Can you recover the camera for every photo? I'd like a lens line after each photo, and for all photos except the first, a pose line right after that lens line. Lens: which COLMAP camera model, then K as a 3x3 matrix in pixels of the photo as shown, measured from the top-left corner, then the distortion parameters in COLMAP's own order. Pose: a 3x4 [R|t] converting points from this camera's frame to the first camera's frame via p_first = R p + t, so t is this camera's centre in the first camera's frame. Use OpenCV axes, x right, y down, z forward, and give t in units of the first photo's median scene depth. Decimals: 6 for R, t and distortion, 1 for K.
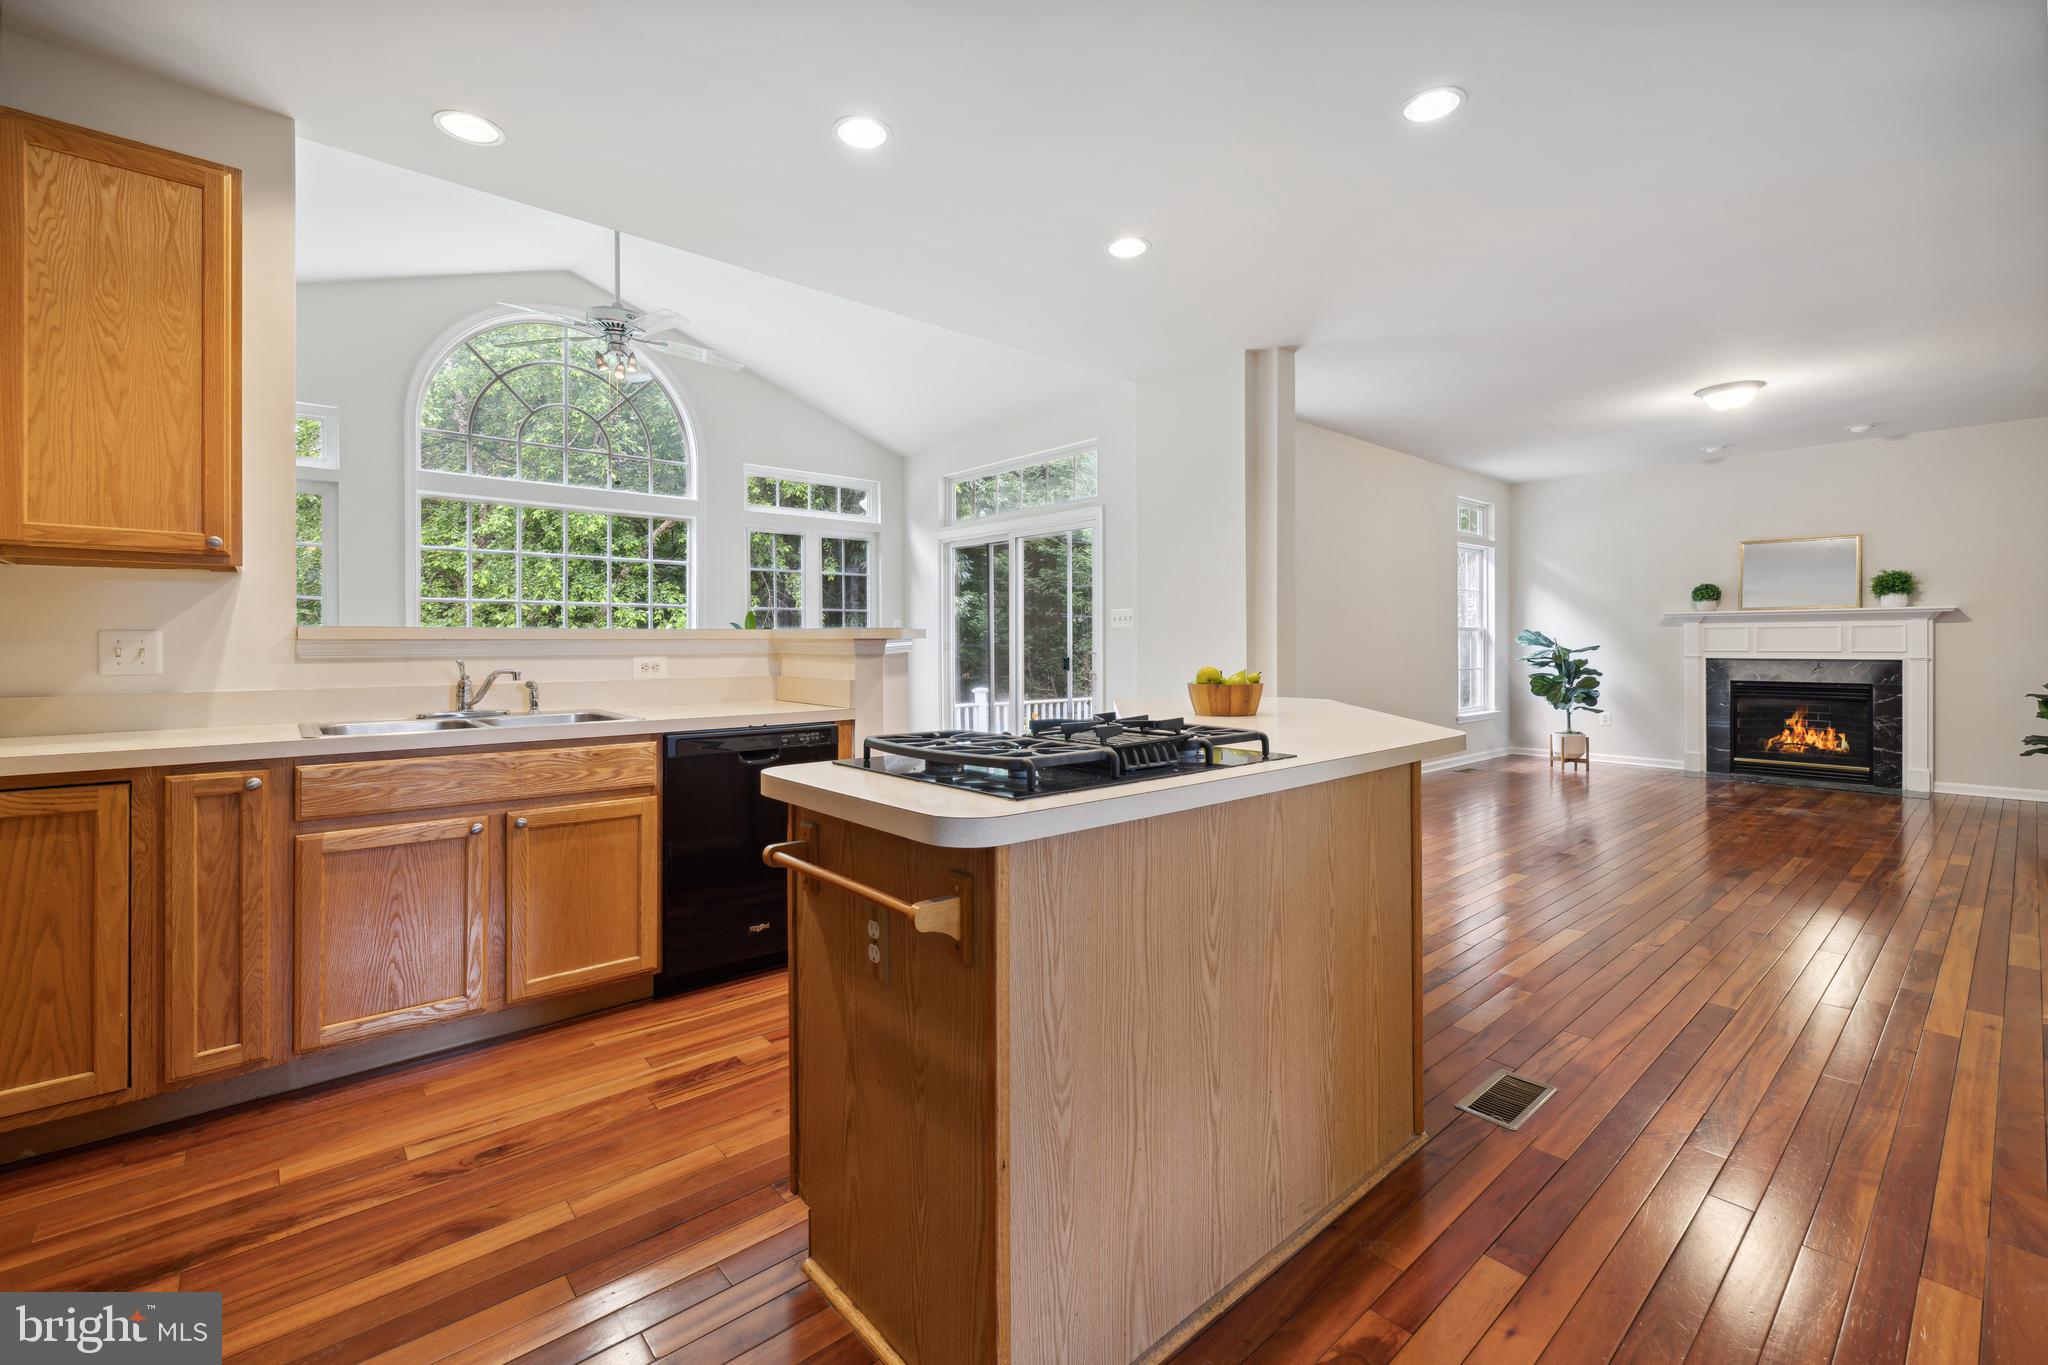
lens RADIAL K [[878.1, 0, 1020.9], [0, 878.1, 666.0], [0, 0, 1]] dist [-0.002946, -0.000187]
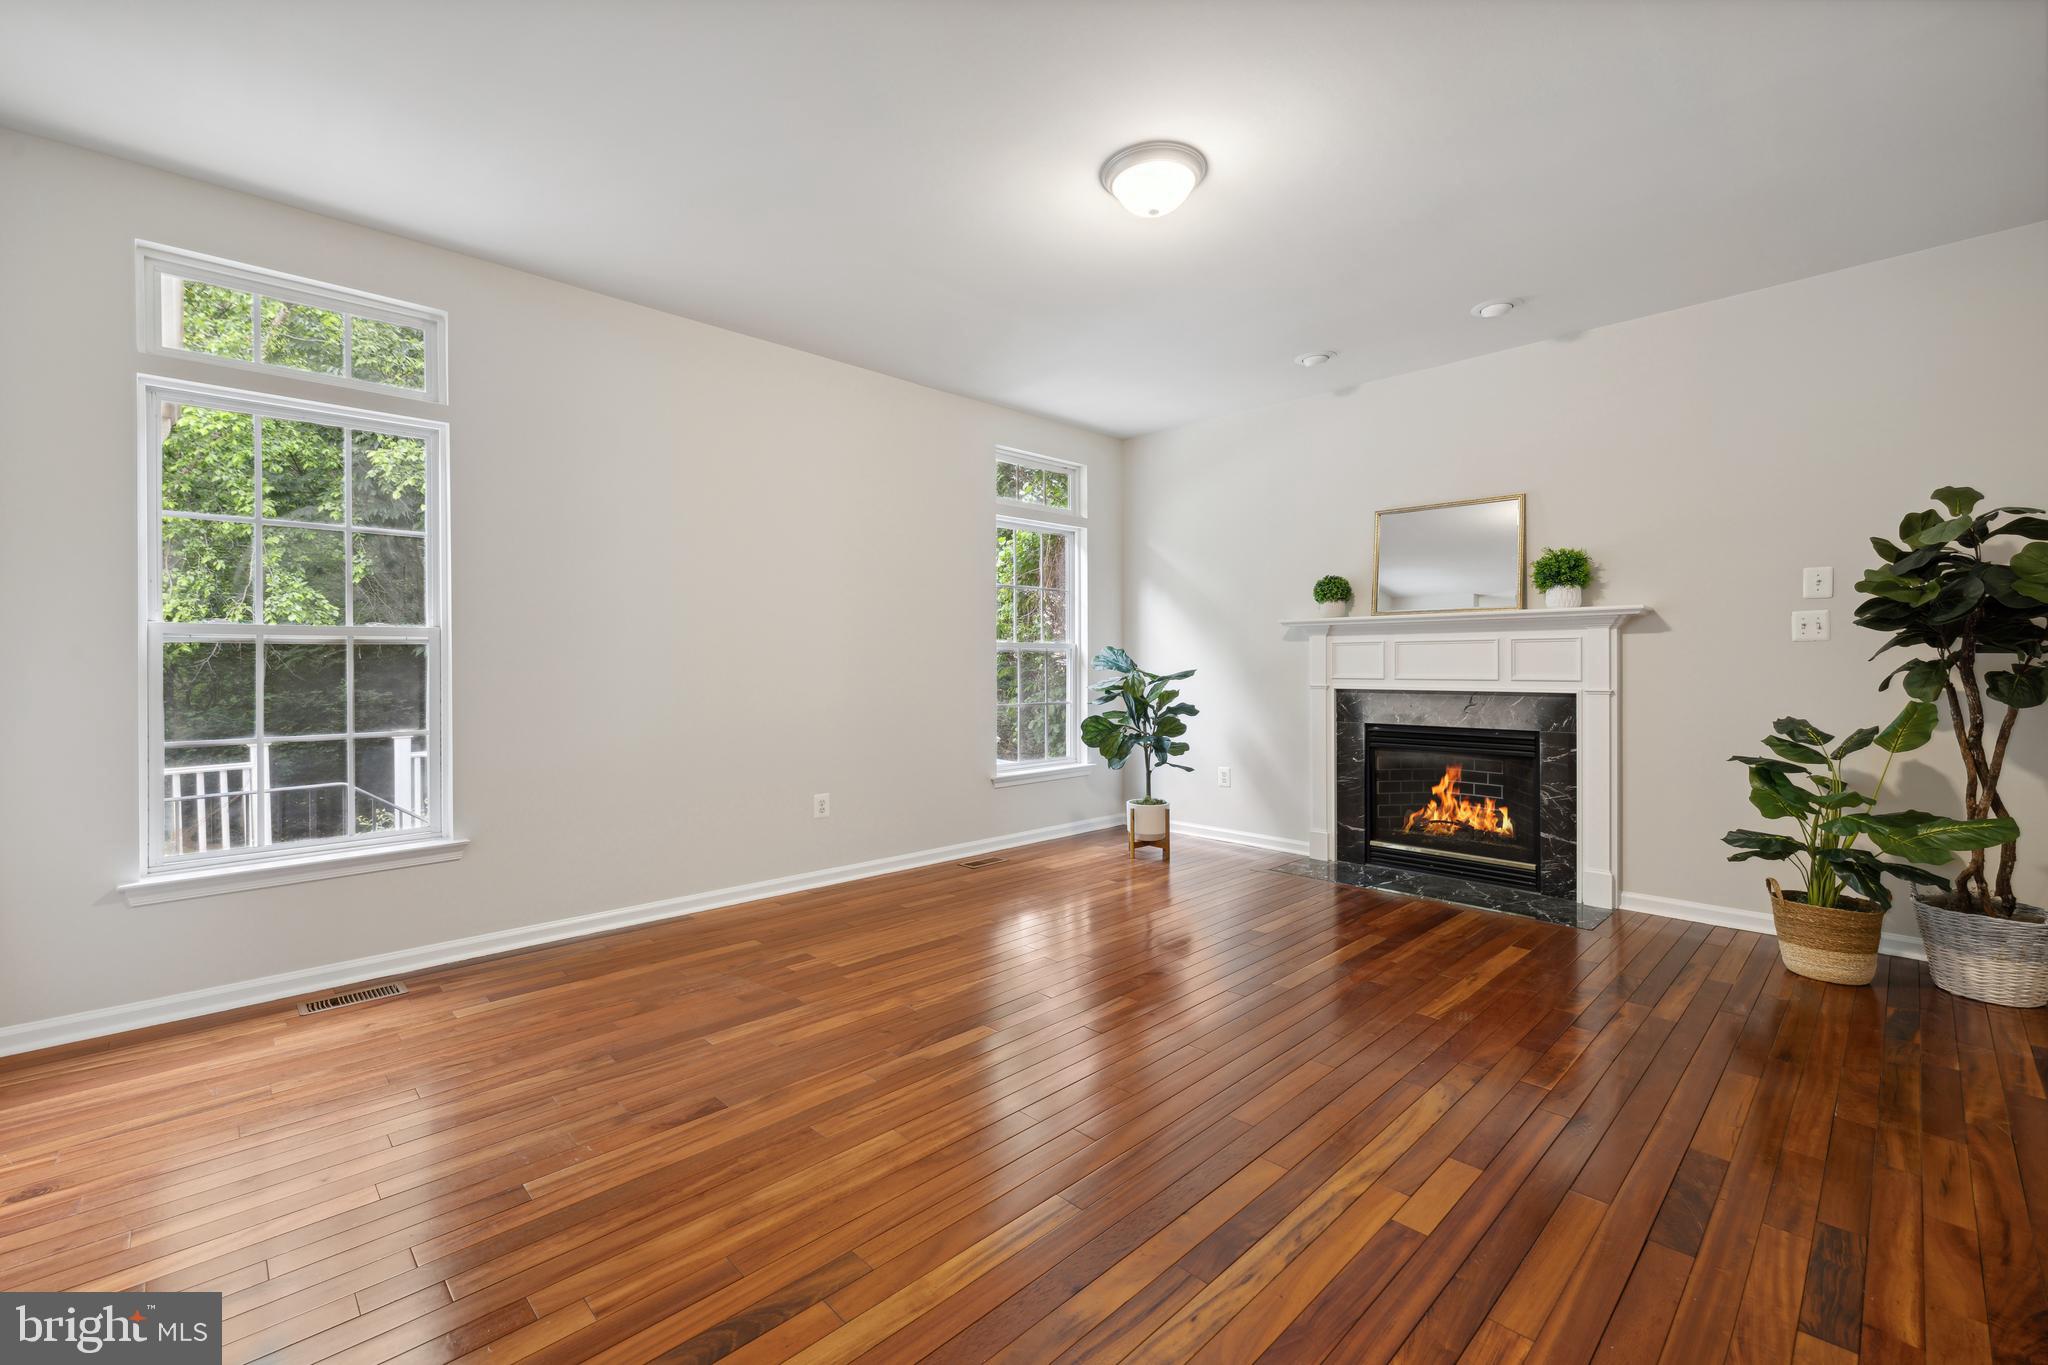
lens RADIAL K [[878.1, 0, 1018.7], [0, 878.1, 688.0], [0, 0, 1]] dist [-0.002946, -0.000187]
pose [[0.997843, -0.003265, 0.065559, 0.538132], [0.003162, 0.999994, 0.001671, -0.012256], [-0.065564, -0.001460, 0.997847, 0.381219]]
